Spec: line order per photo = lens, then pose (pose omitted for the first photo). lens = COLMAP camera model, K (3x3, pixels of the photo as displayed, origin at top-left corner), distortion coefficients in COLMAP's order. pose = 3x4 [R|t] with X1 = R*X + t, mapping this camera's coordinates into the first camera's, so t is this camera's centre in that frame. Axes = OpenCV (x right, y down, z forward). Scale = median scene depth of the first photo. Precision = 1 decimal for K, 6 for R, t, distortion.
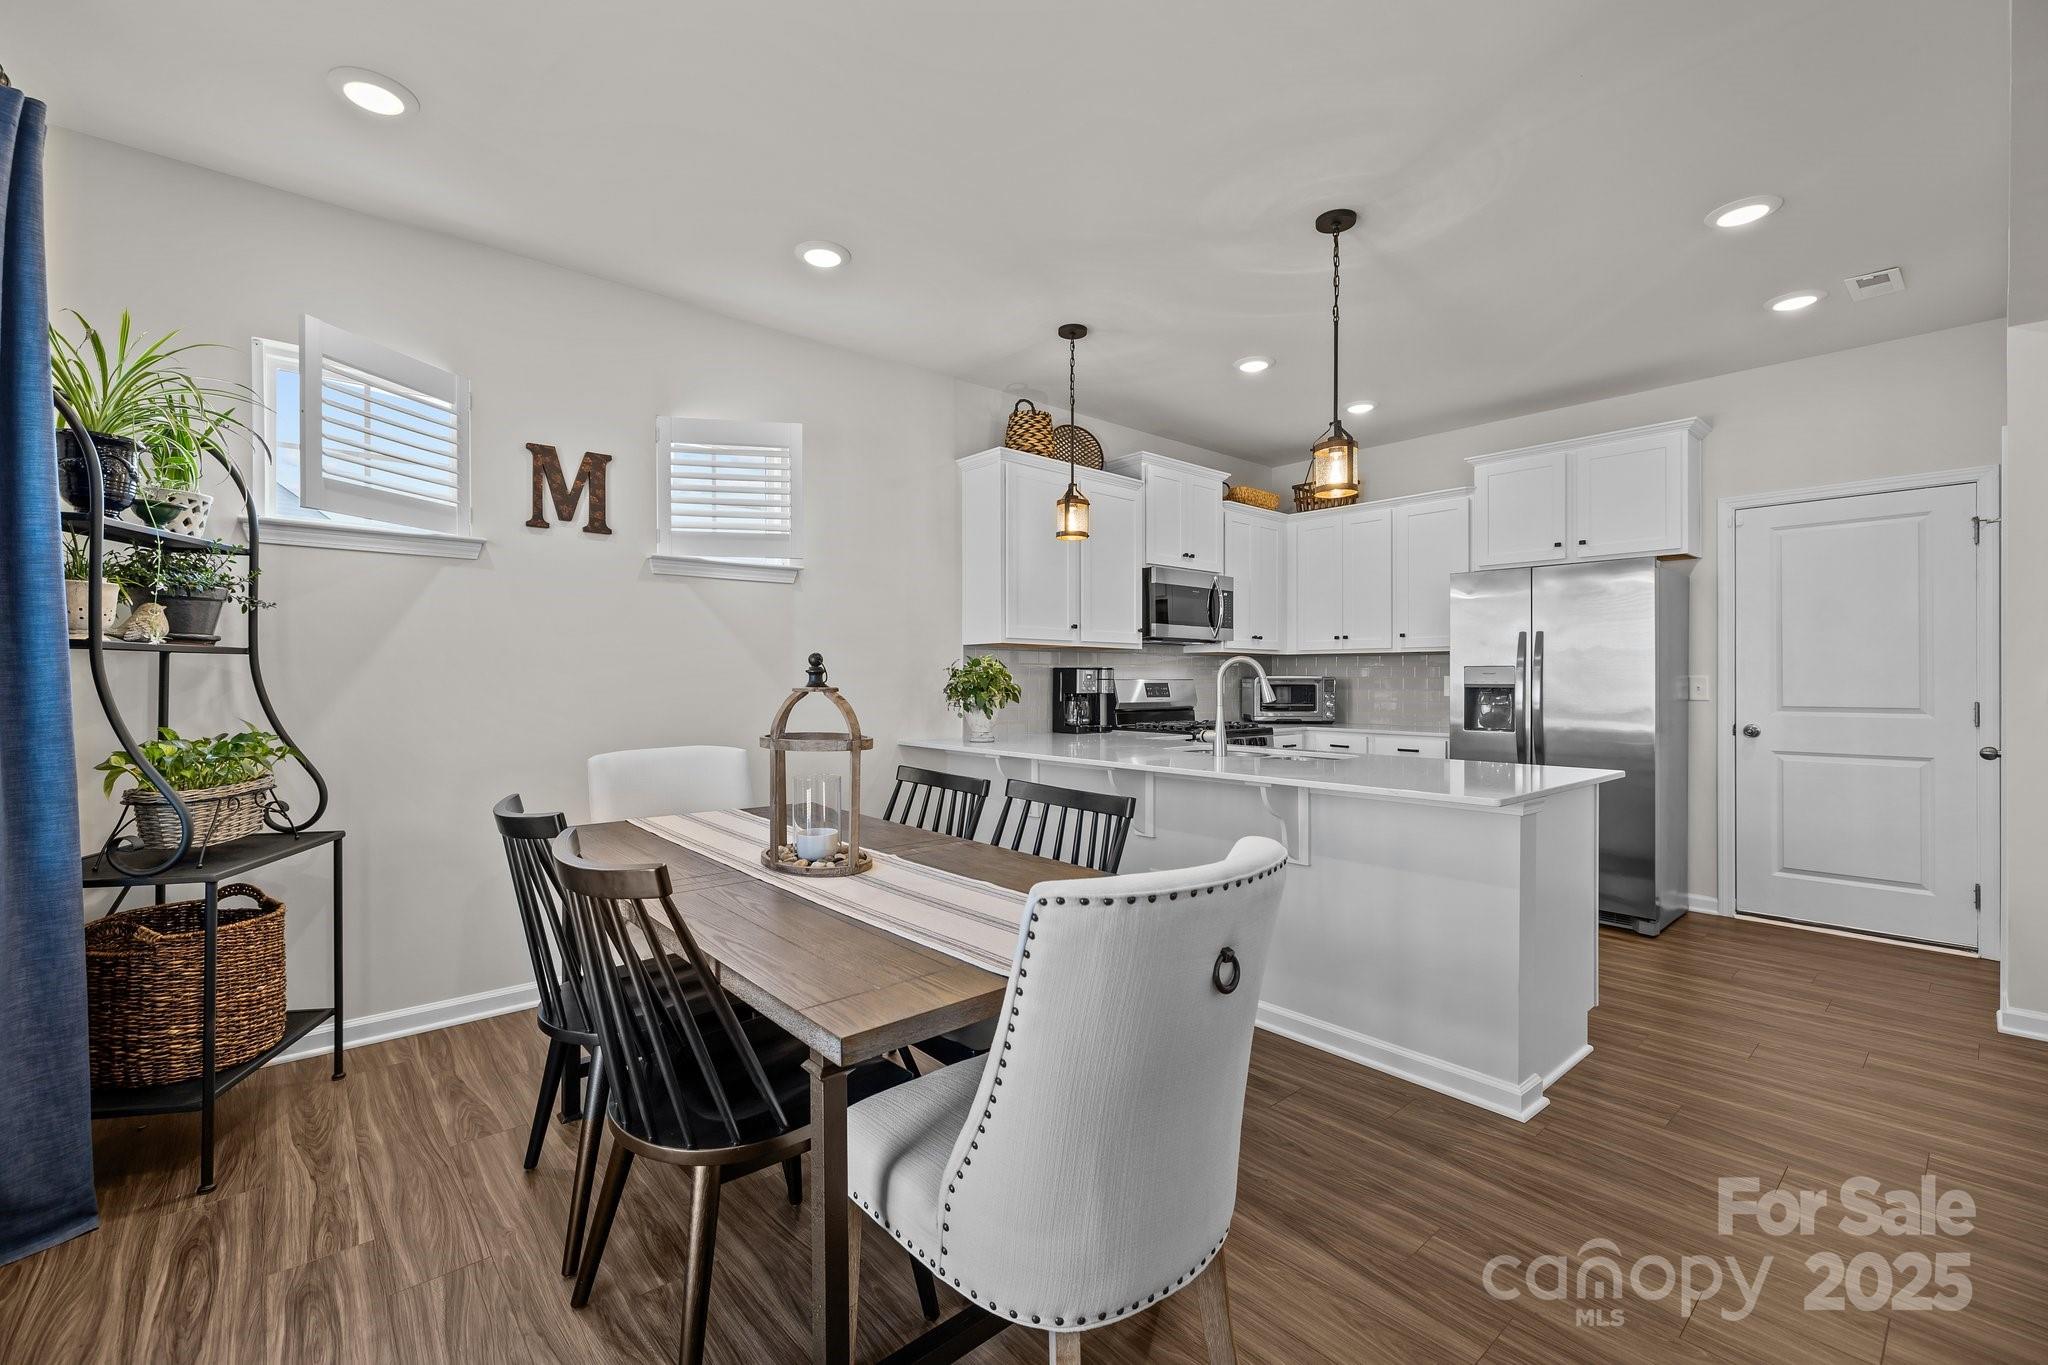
lens RADIAL K [[866.0, 0, 991.4], [0, 866.0, 676.6], [0, 0, 1]] dist [0.000956, -0.000820]
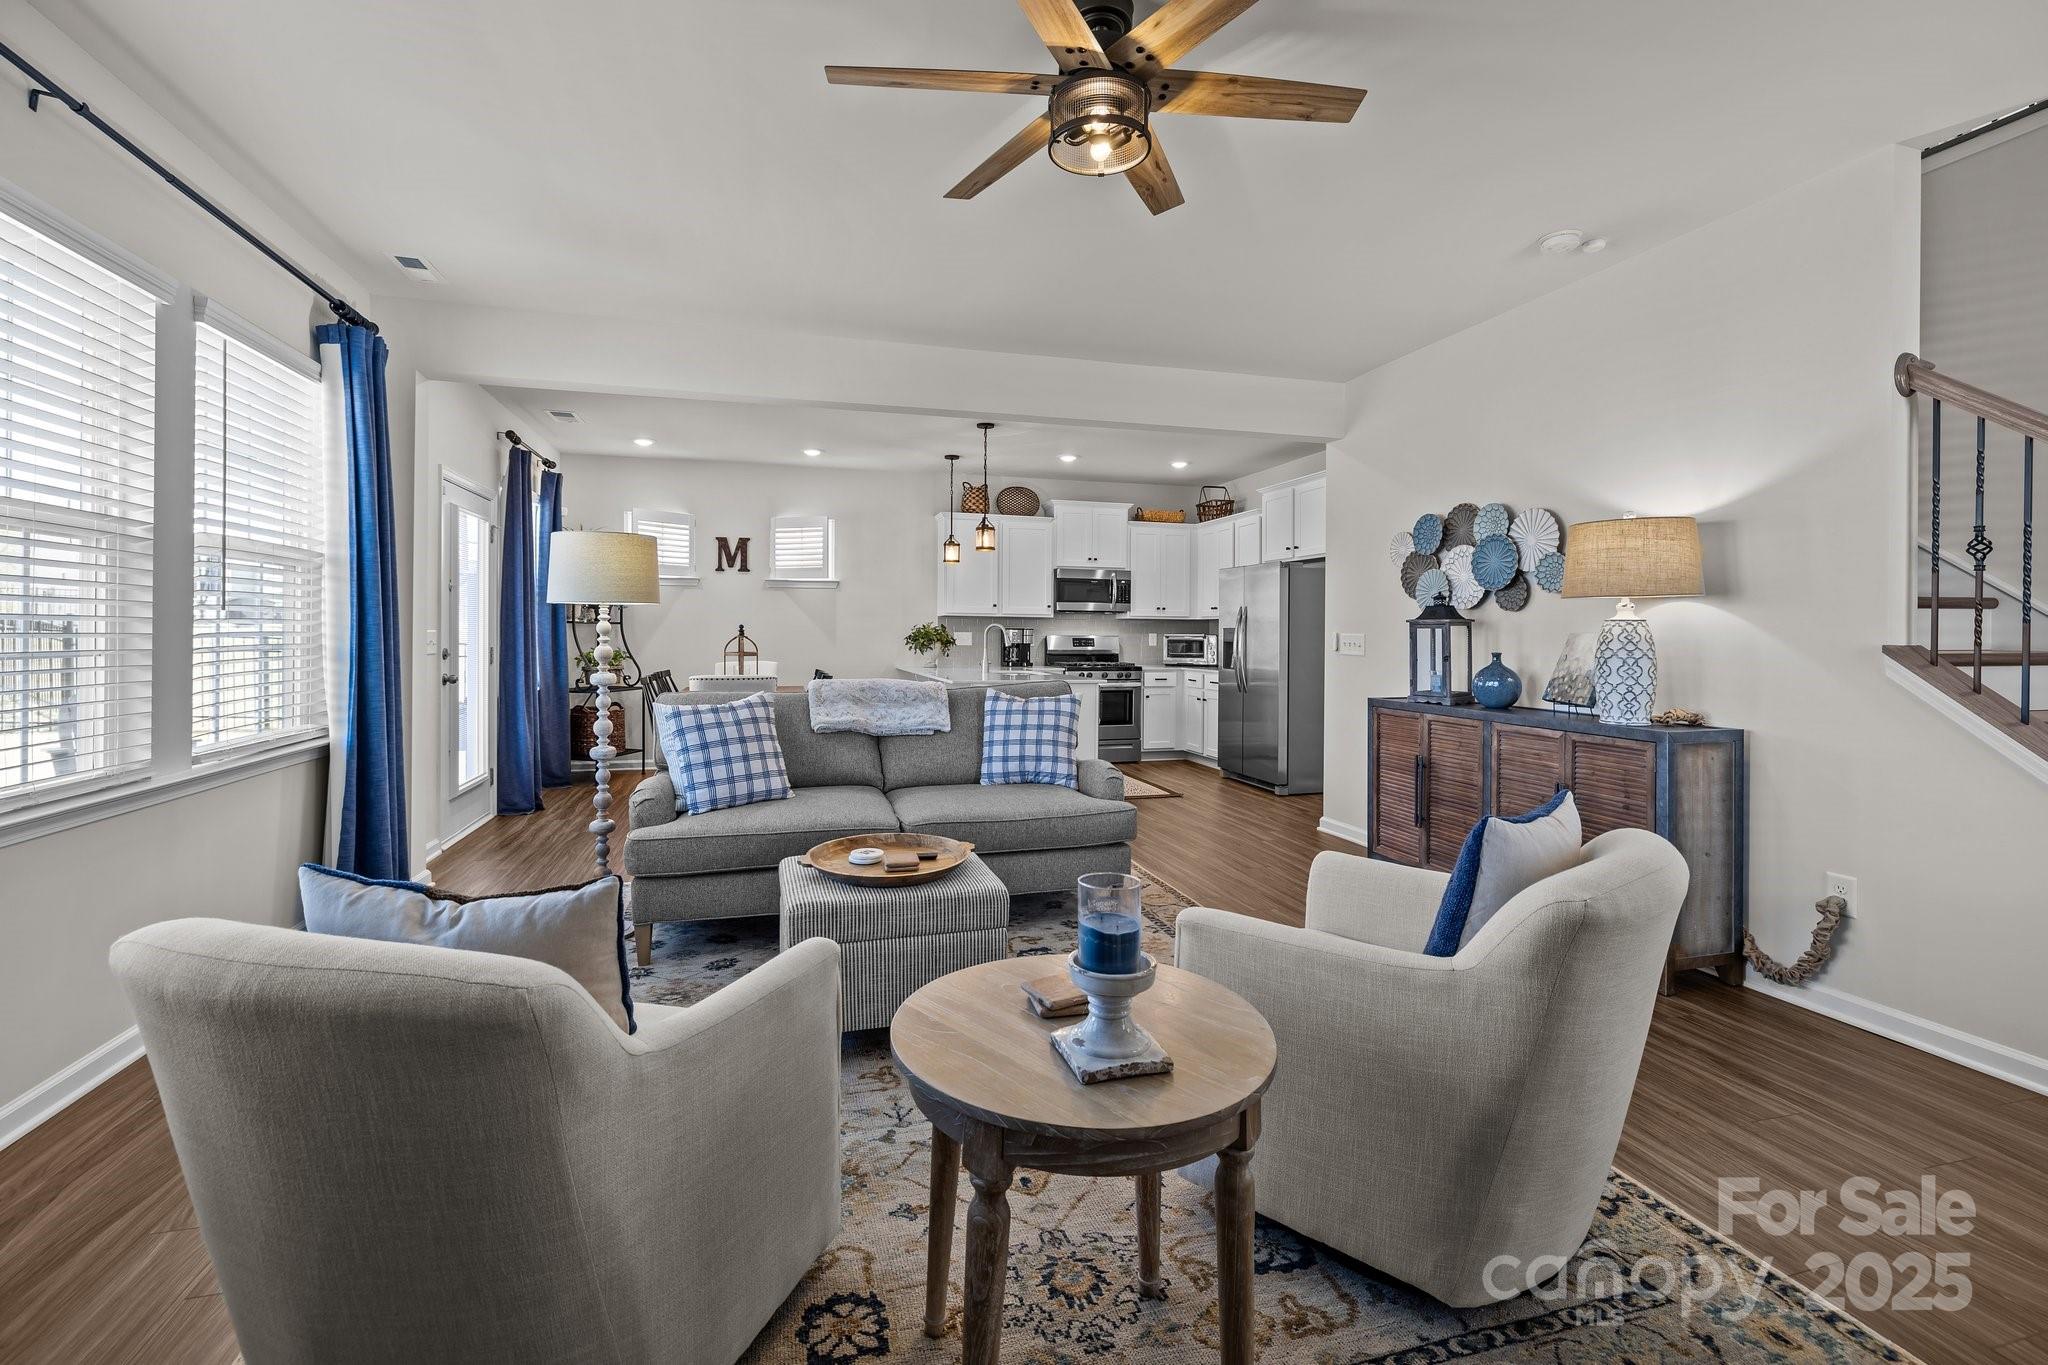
lens RADIAL K [[866.0, 0, 993.4], [0, 866.0, 632.6], [0, 0, 1]] dist [0.000956, -0.000820]
pose [[0.900051, 0.004053, -0.435765, 1.115002], [-0.004642, 0.999989, -0.000287, -0.001998], [0.435759, 0.002281, 0.900060, -0.777867]]
